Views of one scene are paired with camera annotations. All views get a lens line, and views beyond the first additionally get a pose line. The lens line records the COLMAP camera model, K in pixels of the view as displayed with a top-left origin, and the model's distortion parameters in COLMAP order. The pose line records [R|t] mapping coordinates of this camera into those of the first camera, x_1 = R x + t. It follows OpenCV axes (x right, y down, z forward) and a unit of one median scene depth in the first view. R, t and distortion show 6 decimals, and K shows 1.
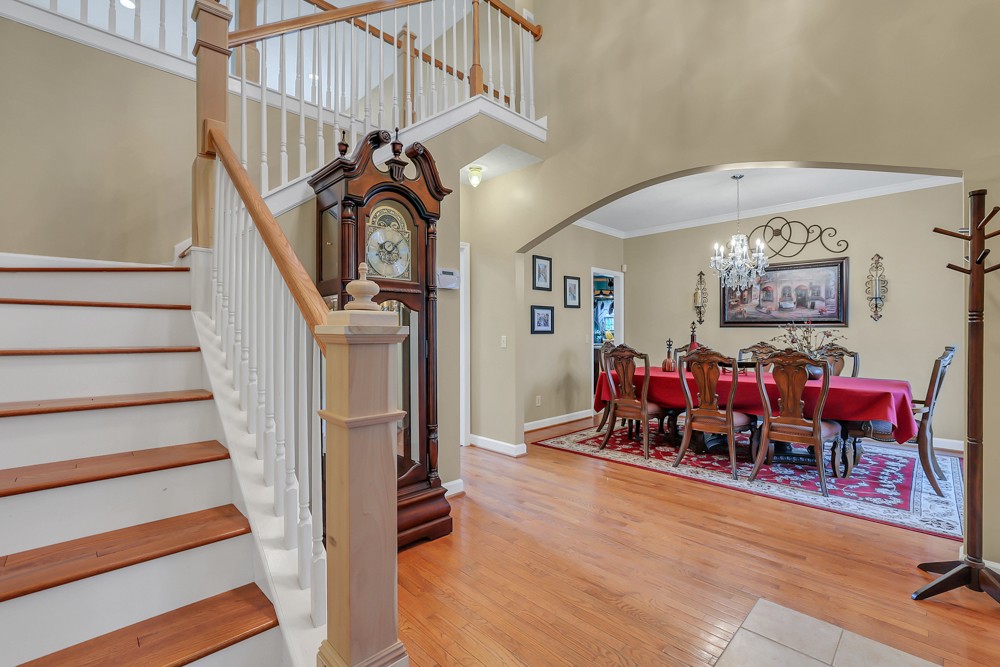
lens RADIAL K [[433.2, 0, 500.2], [0, 433.2, 328.3], [0, 0, 1]] dist [-0.039180, 0.014636]
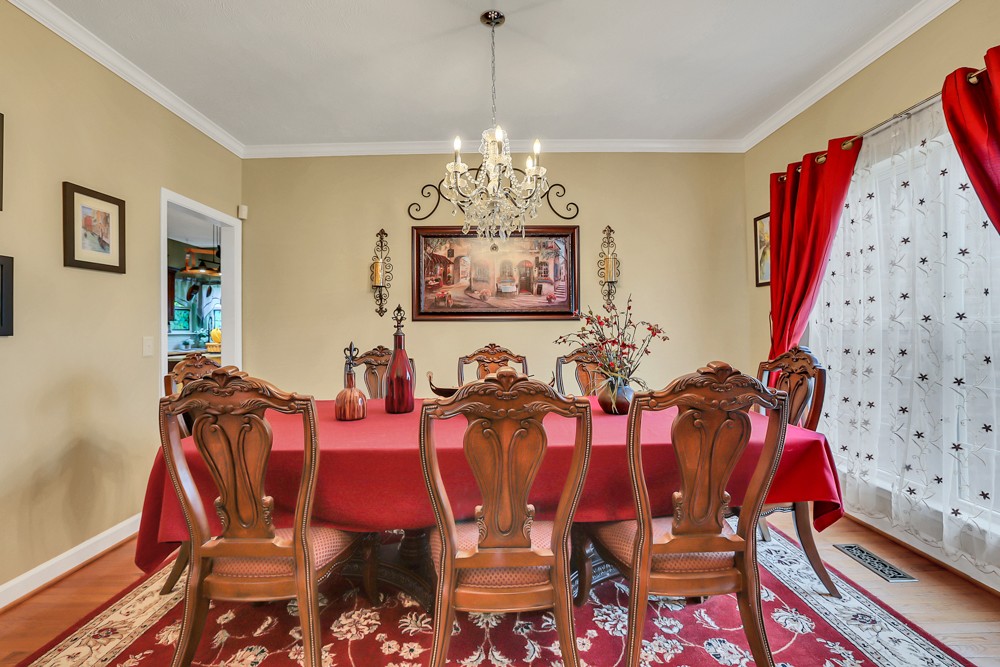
lens RADIAL K [[442.2, 0, 505.6], [0, 442.2, 334.9], [0, 0, 1]] dist [-0.036632, 0.014918]
pose [[0.689433, -0.013785, 0.724219, 0.161687], [0.001707, 0.999847, 0.017406, 0.007986], [-0.724348, -0.010763, 0.689351, 0.530345]]
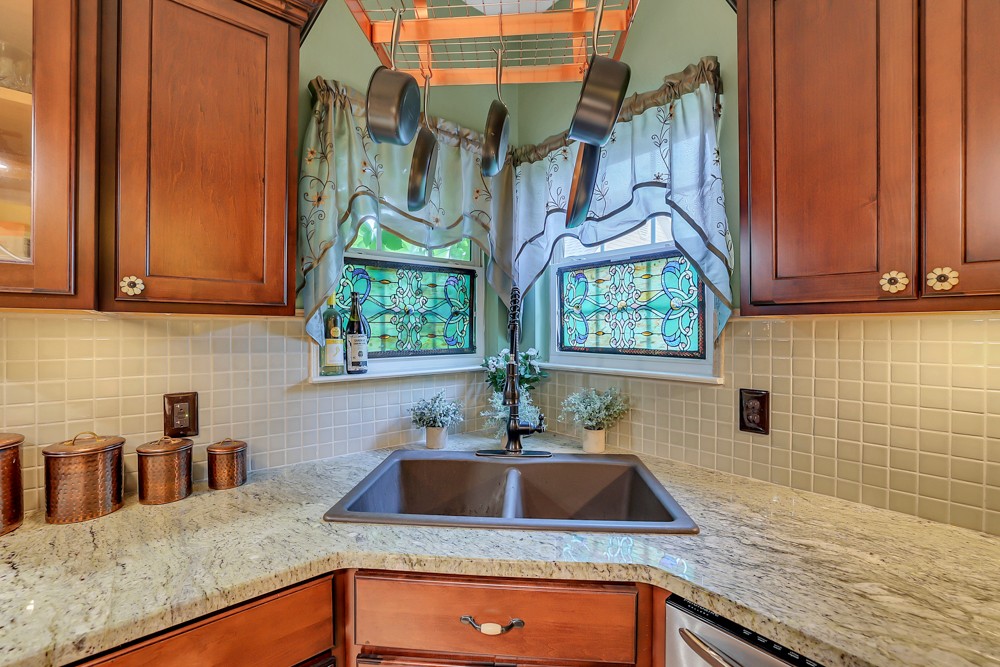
lens RADIAL K [[432.5, 0, 491.4], [0, 432.5, 329.4], [0, 0, 1]] dist [-0.043929, 0.015221]
pose [[0.996048, 0.001930, -0.088800, 0.557154], [-0.000919, 0.999934, 0.011426, -0.008394], [0.088816, -0.011299, 0.995984, 2.020543]]
